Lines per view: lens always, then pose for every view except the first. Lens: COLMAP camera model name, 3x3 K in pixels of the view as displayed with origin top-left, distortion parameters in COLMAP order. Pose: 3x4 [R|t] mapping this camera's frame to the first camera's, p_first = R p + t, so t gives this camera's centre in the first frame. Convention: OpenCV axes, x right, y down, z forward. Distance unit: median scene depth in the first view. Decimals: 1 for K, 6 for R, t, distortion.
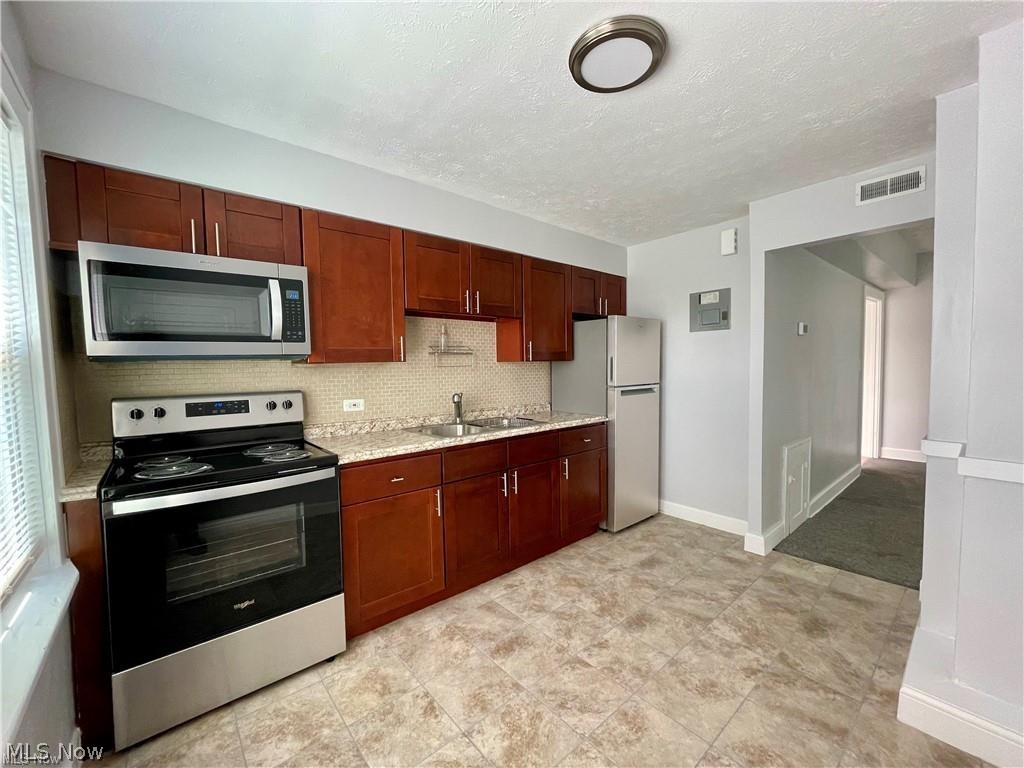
lens RADIAL K [[415.3, 0, 512.9], [0, 415.3, 385.7], [0, 0, 1]] dist [-0.000668, -0.000711]
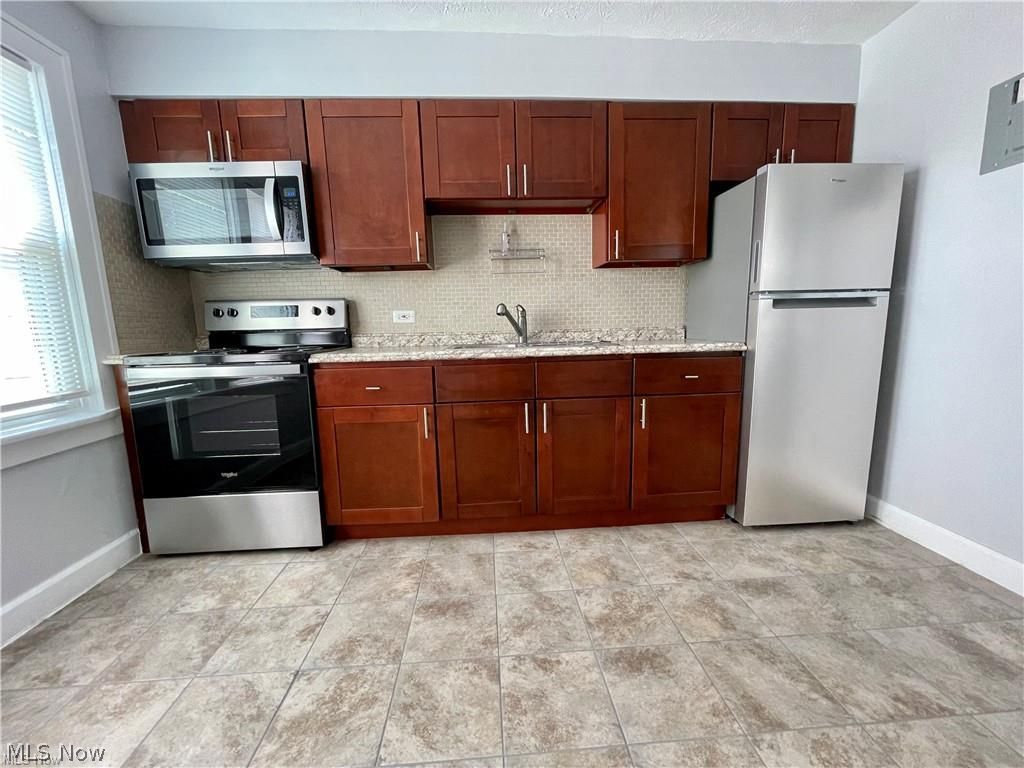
lens RADIAL K [[415.3, 0, 512.0], [0, 415.3, 384.5], [0, 0, 1]] dist [-0.000668, -0.000711]
pose [[0.798696, 0.083932, -0.595853, 0.447412], [-0.017606, 0.993060, 0.116284, 0.096430], [0.601478, -0.082385, 0.794630, 0.414110]]
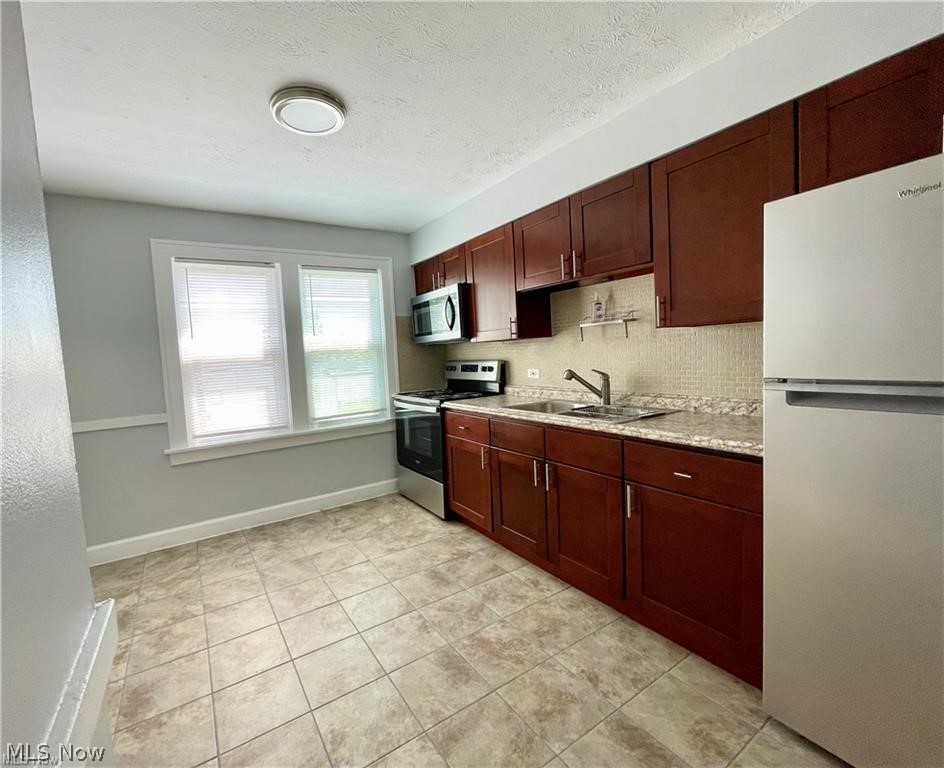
lens RADIAL K [[415.1, 0, 431.3], [0, 415.1, 385.1], [0, 0, 1]] dist [0.001512, -0.000542]
pose [[-0.167169, 0.100799, -0.980762, 0.967950], [0.008627, 0.994871, 0.100779, -0.049930], [0.985891, 0.008386, -0.167181, 1.006757]]
